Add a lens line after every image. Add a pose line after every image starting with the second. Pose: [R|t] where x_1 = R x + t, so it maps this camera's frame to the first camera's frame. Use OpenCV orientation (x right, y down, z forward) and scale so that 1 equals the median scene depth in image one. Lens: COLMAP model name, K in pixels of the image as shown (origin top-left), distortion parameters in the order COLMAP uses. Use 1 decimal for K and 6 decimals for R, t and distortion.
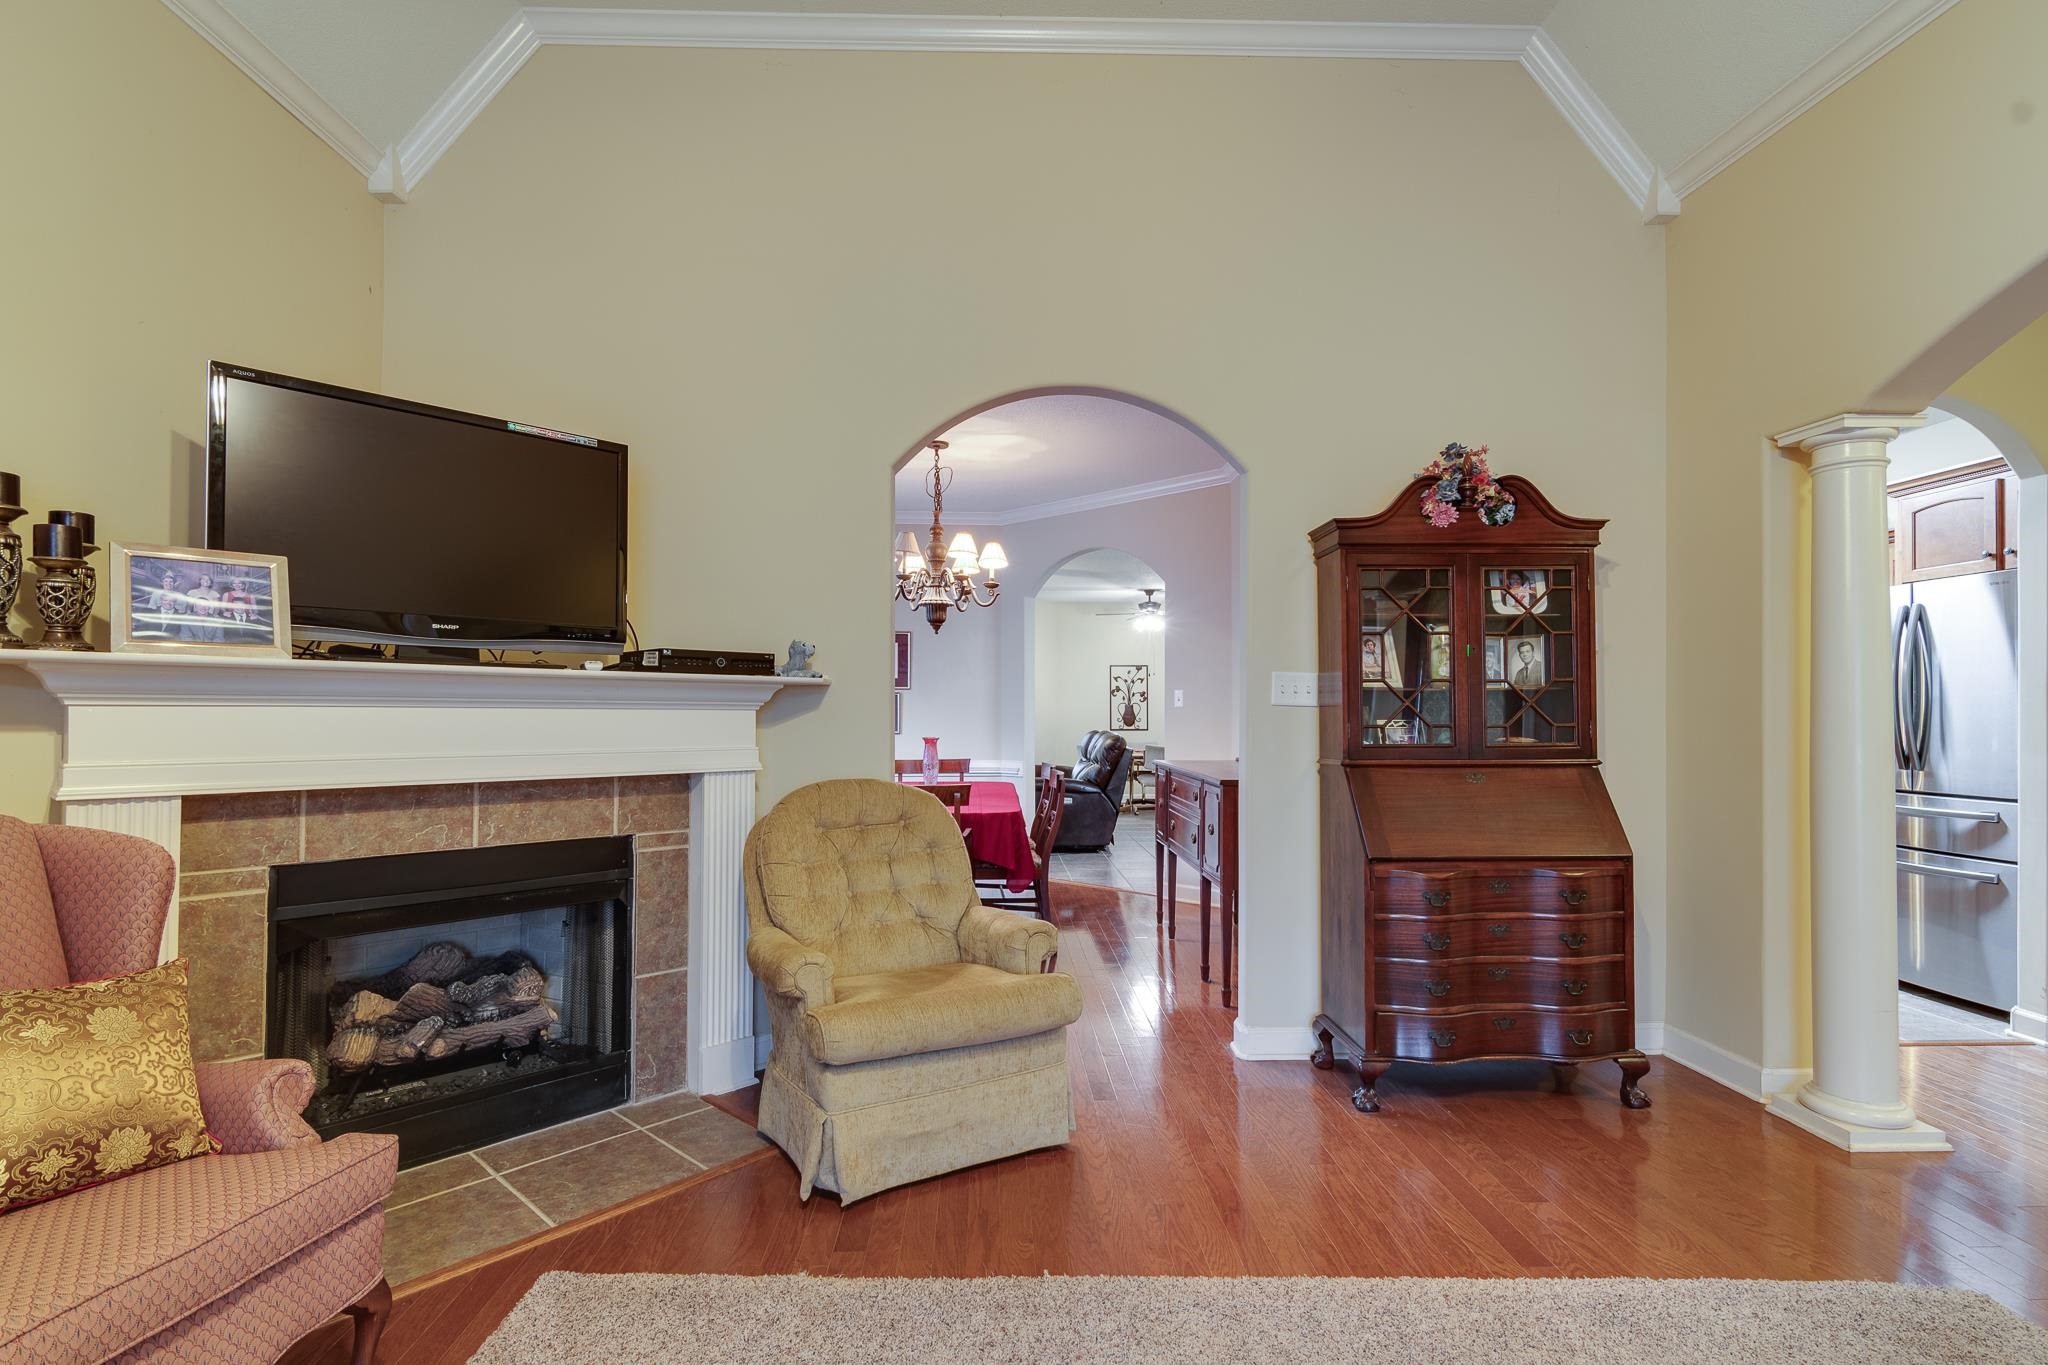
lens RADIAL K [[993.6, 0, 1027.5], [0, 993.6, 703.5], [0, 0, 1]] dist [-0.000773, 0.003234]
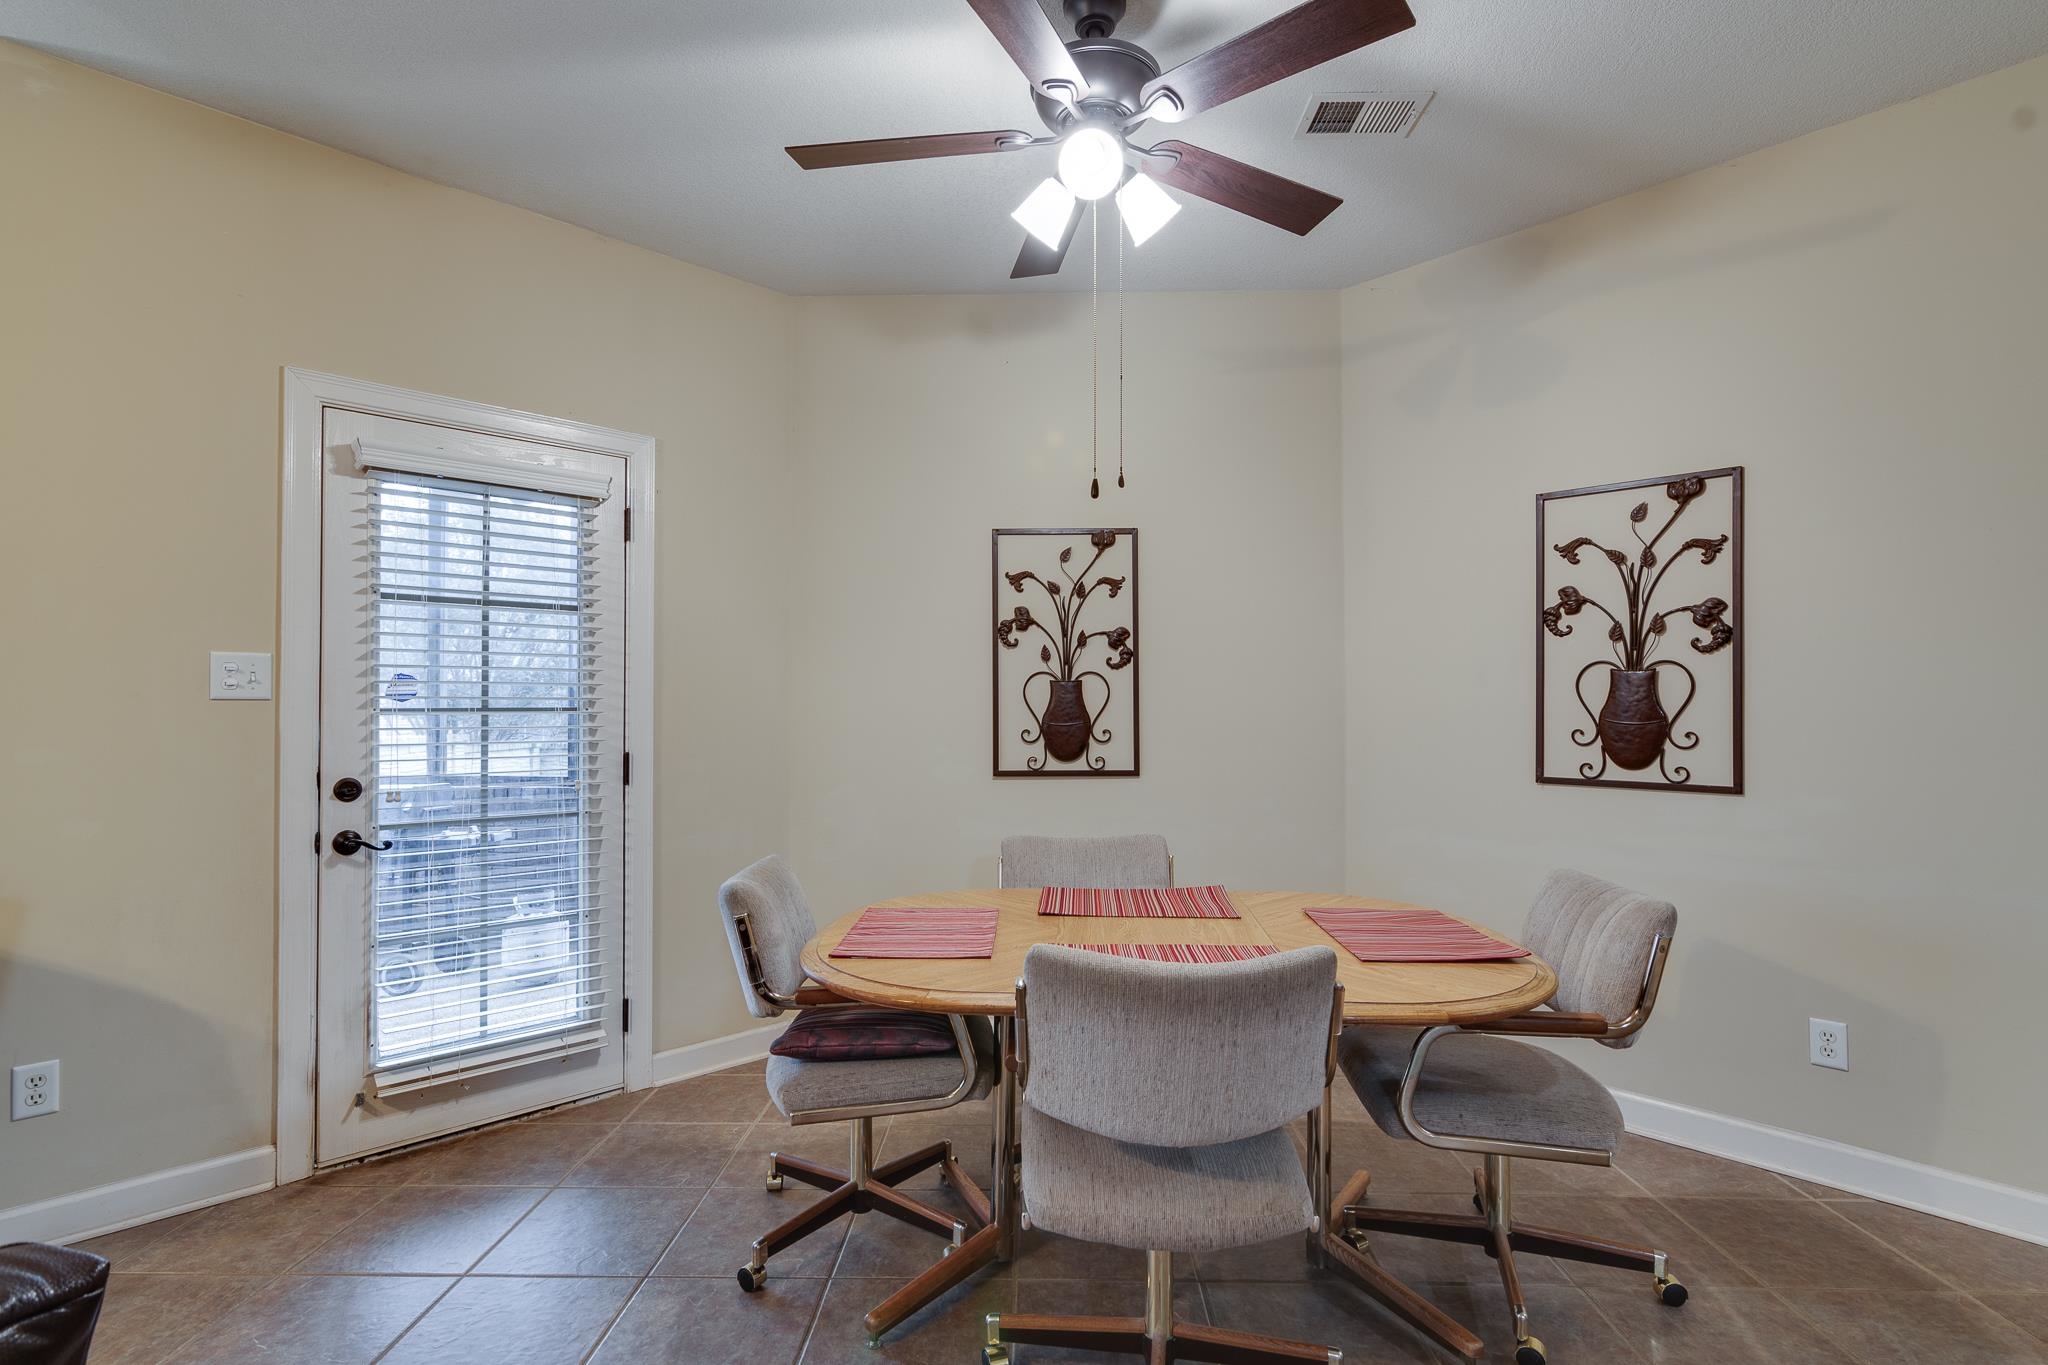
lens RADIAL K [[993.6, 0, 1027.5], [0, 993.6, 703.5], [0, 0, 1]] dist [-0.000773, 0.003234]
pose [[0.998030, -0.001746, -0.062708, 0.175712], [0.001992, 0.999991, 0.003859, 0.011122], [0.062701, -0.003976, 0.998024, 1.190207]]
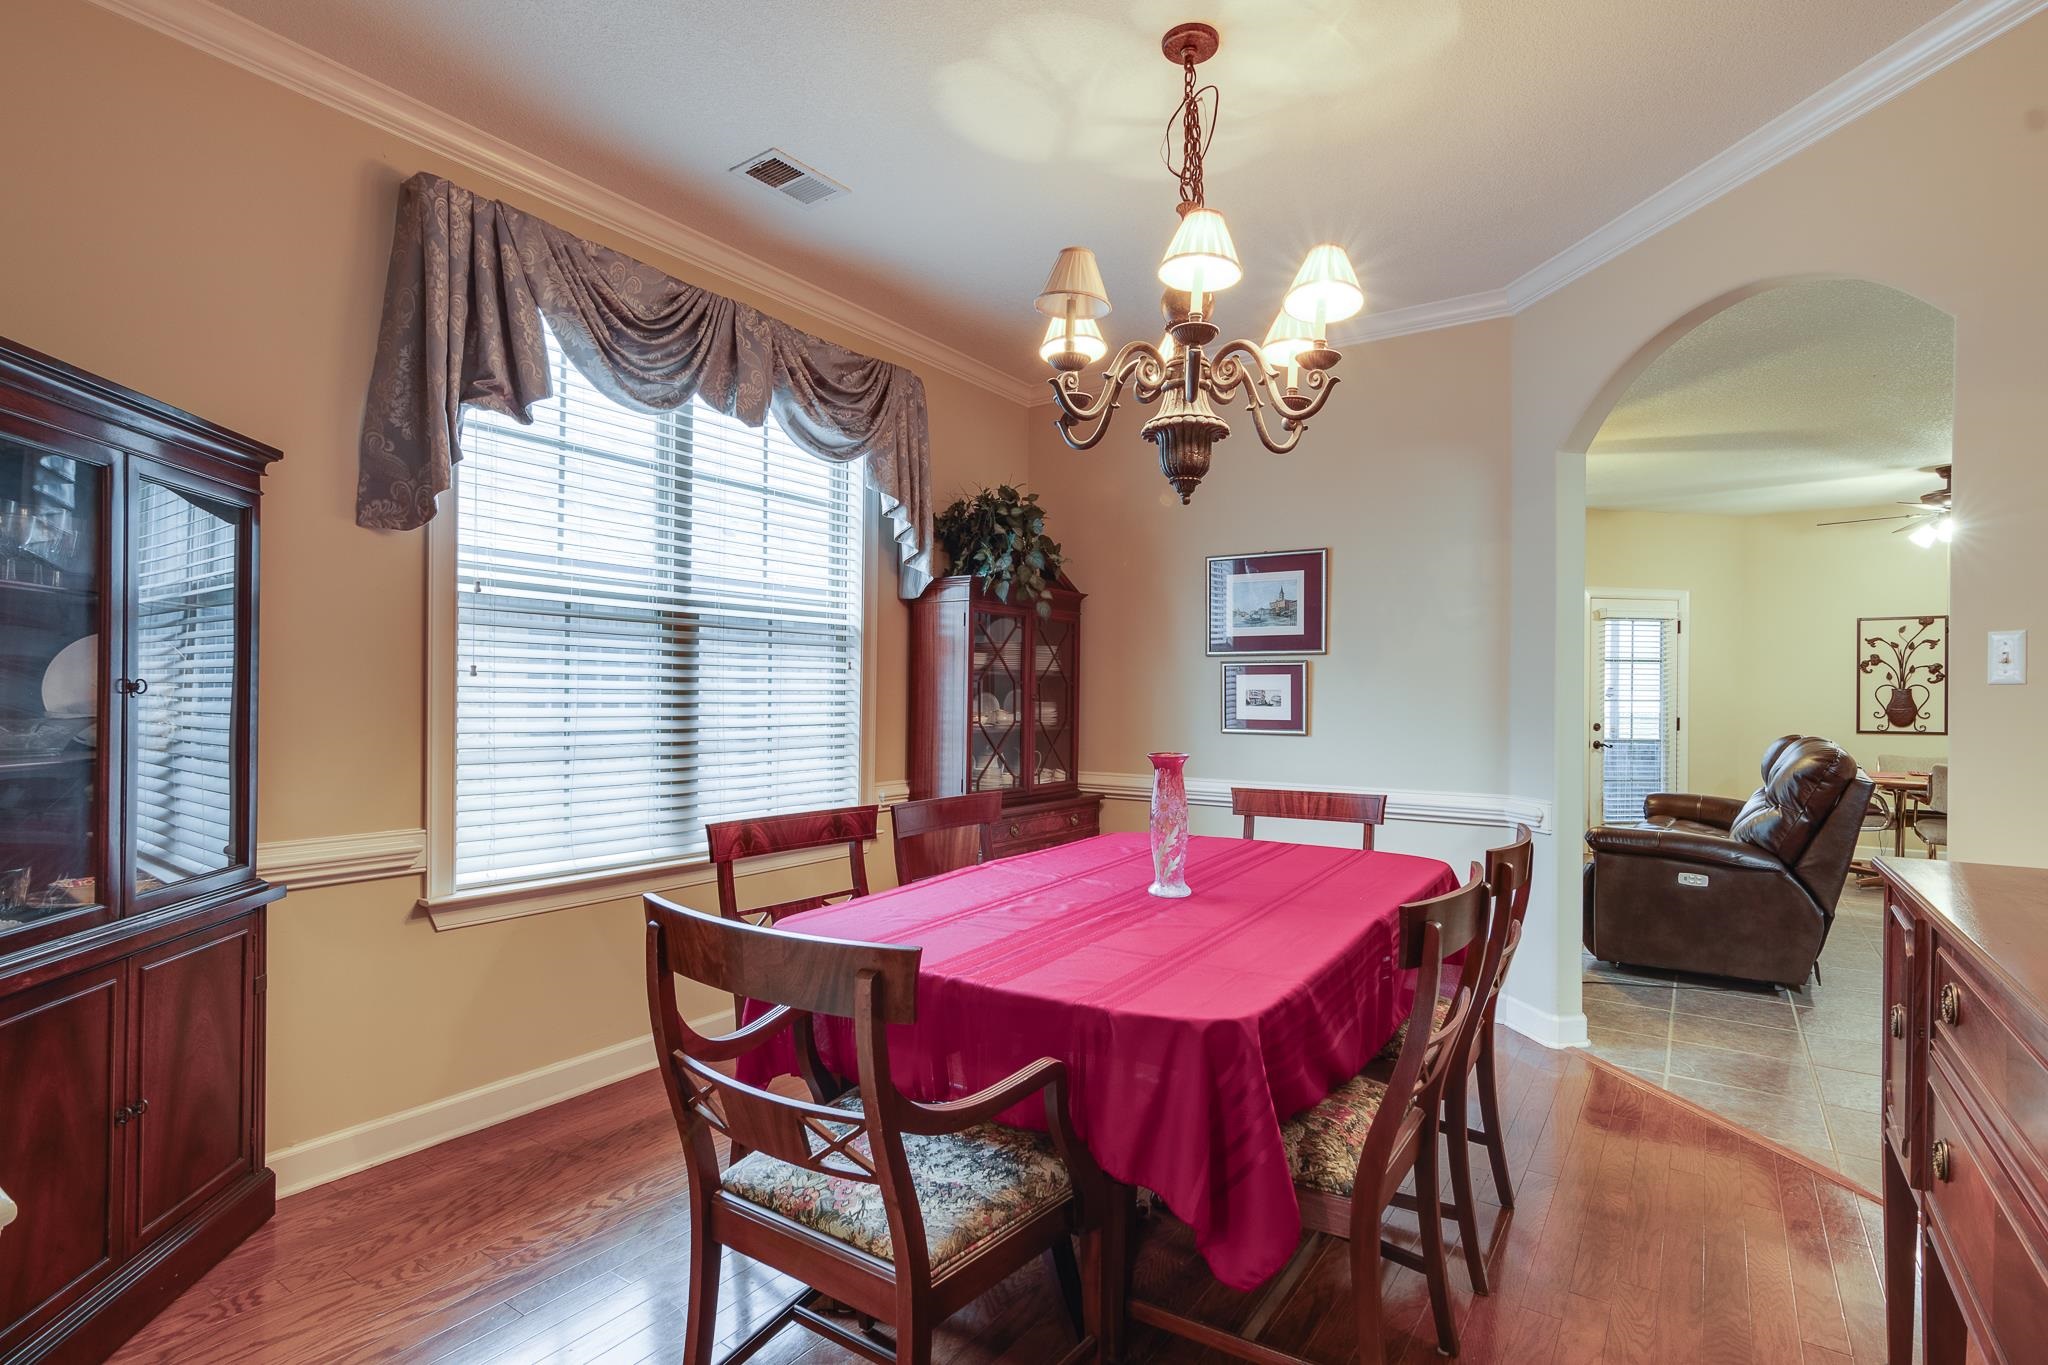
lens RADIAL K [[1010.7, 0, 1030.9], [0, 1010.7, 696.6], [0, 0, 1]] dist [-0.011568, 0.013245]
pose [[0.807084, 0.006886, -0.590397, 0.068228], [-0.002425, 0.999962, 0.008348, 0.004262], [0.590432, -0.005306, 0.807070, 0.409404]]
